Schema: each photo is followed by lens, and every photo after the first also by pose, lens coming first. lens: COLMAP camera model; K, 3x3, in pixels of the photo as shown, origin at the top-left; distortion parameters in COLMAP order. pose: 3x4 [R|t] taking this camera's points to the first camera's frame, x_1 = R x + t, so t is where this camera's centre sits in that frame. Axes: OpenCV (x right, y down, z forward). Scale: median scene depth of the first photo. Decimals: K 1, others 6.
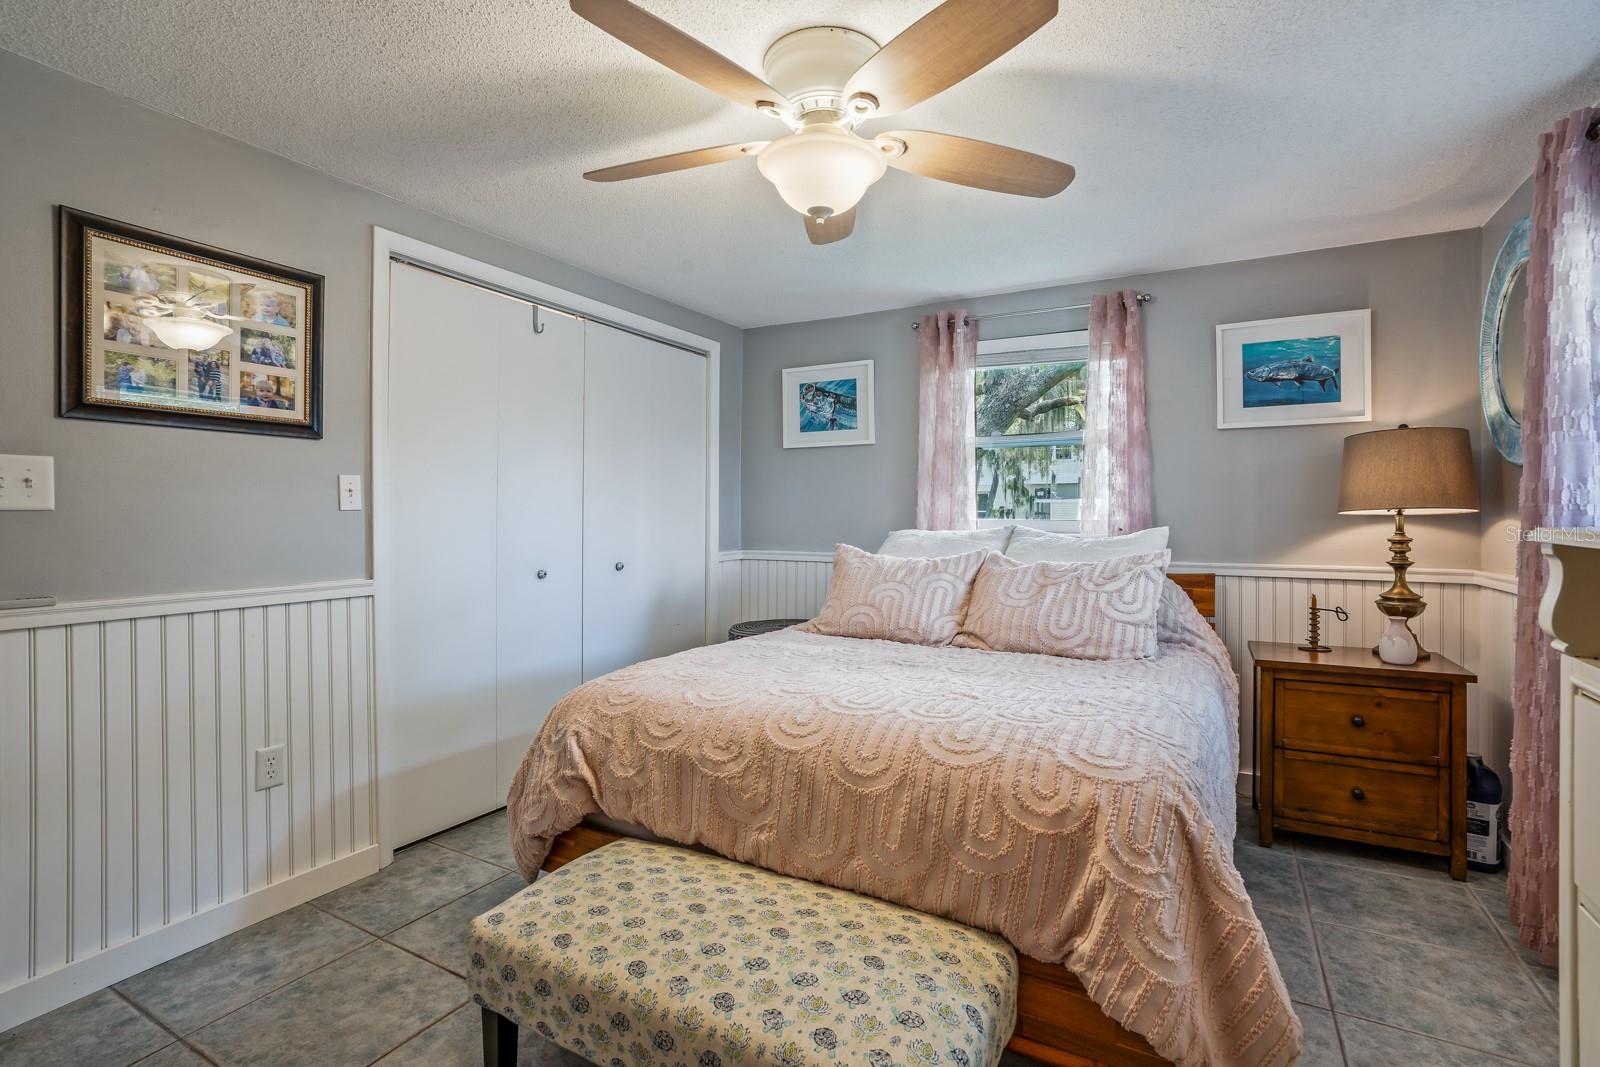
lens RADIAL K [[767.4, 0, 804.7], [0, 767.4, 505.3], [0, 0, 1]] dist [-0.062776, 0.037049]
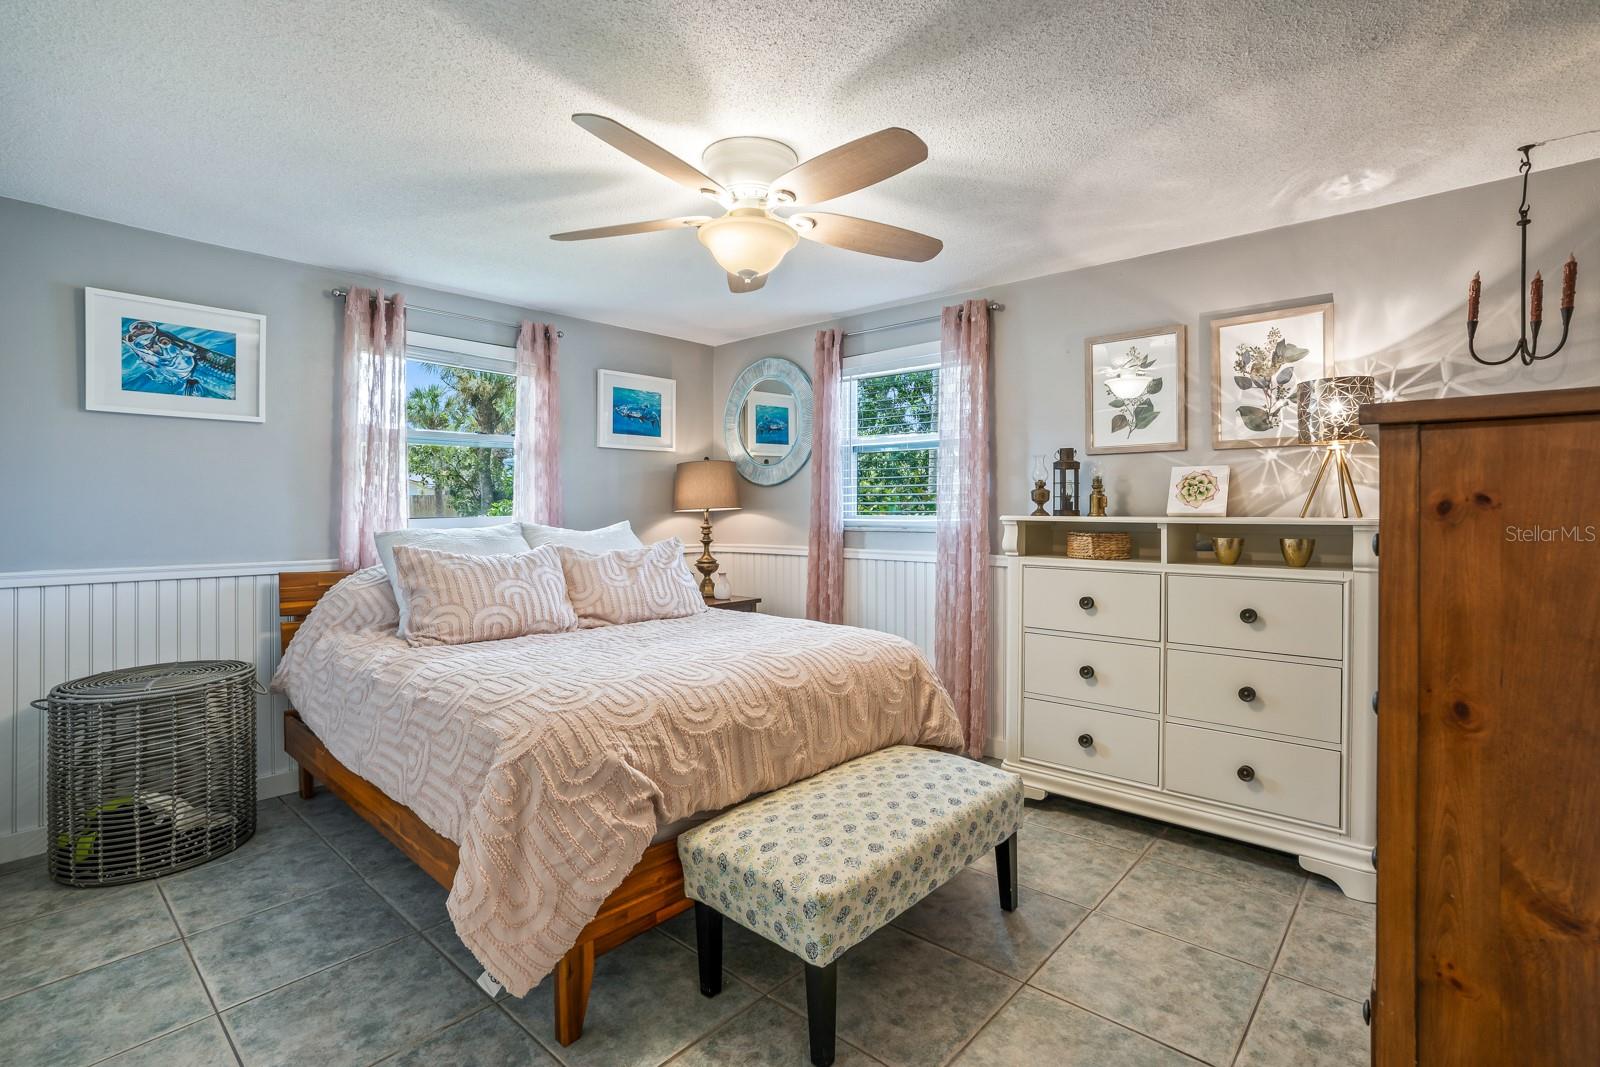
lens RADIAL K [[767.4, 0, 804.7], [0, 767.4, 505.3], [0, 0, 1]] dist [-0.062776, 0.037049]
pose [[0.204198, 0.006737, 0.978906, -0.742988], [-0.010821, 0.999931, -0.004624, 0.003477], [-0.978870, -0.009648, 0.204257, 0.398210]]
